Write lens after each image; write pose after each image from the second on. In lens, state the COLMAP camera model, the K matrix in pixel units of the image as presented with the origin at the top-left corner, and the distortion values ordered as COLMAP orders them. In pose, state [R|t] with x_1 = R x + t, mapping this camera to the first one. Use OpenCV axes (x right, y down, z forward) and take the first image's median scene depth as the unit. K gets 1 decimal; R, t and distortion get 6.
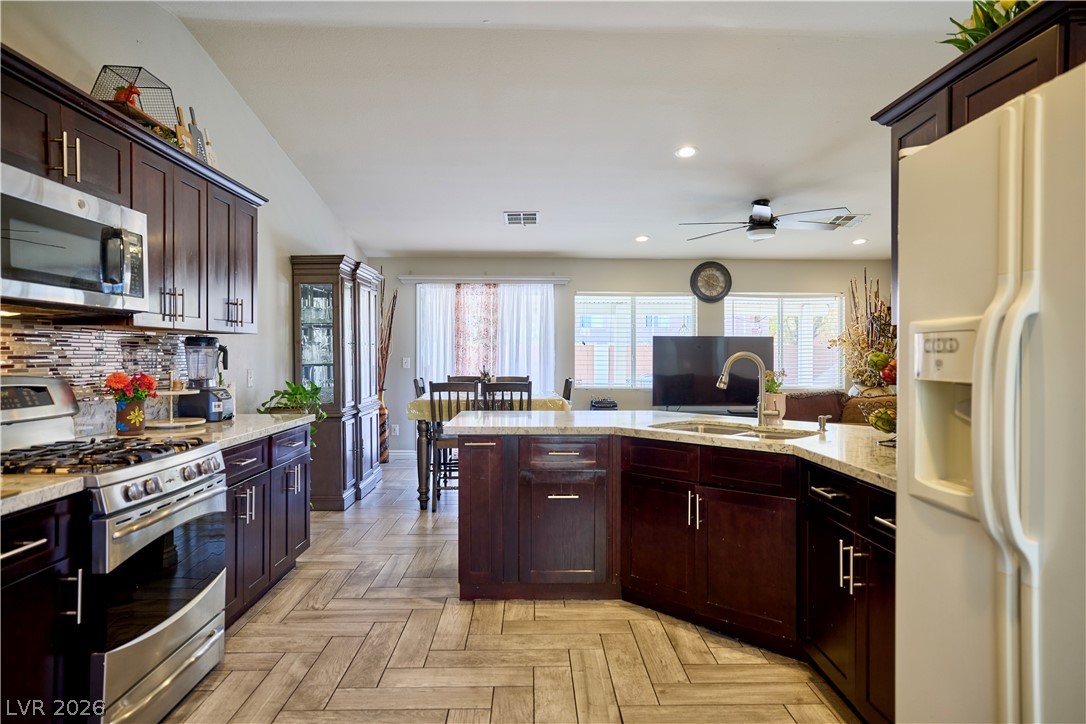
lens RADIAL K [[631.9, 0, 535.4], [0, 631.9, 359.5], [0, 0, 1]] dist [0.005234, 0.001515]
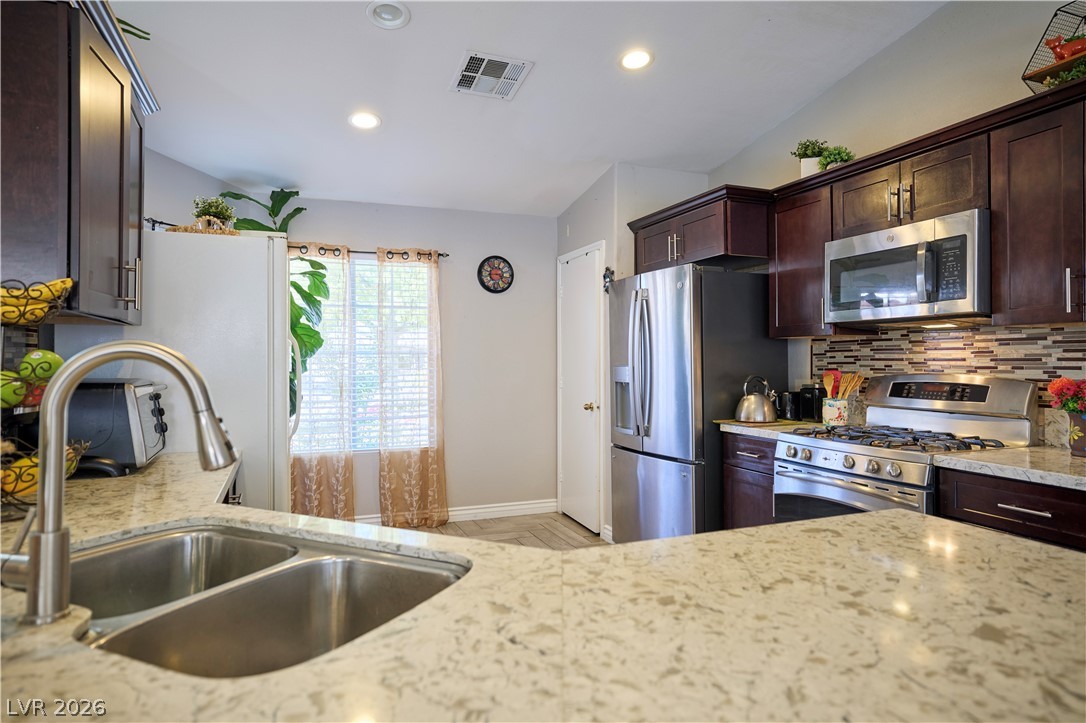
lens RADIAL K [[631.9, 0, 544.3], [0, 631.9, 354.4], [0, 0, 1]] dist [0.005234, 0.001515]
pose [[-0.930182, -0.003550, -0.367081, 0.169948], [-0.000436, 0.999963, -0.008566, -0.001468], [0.367098, -0.007807, -0.930150, 0.835153]]
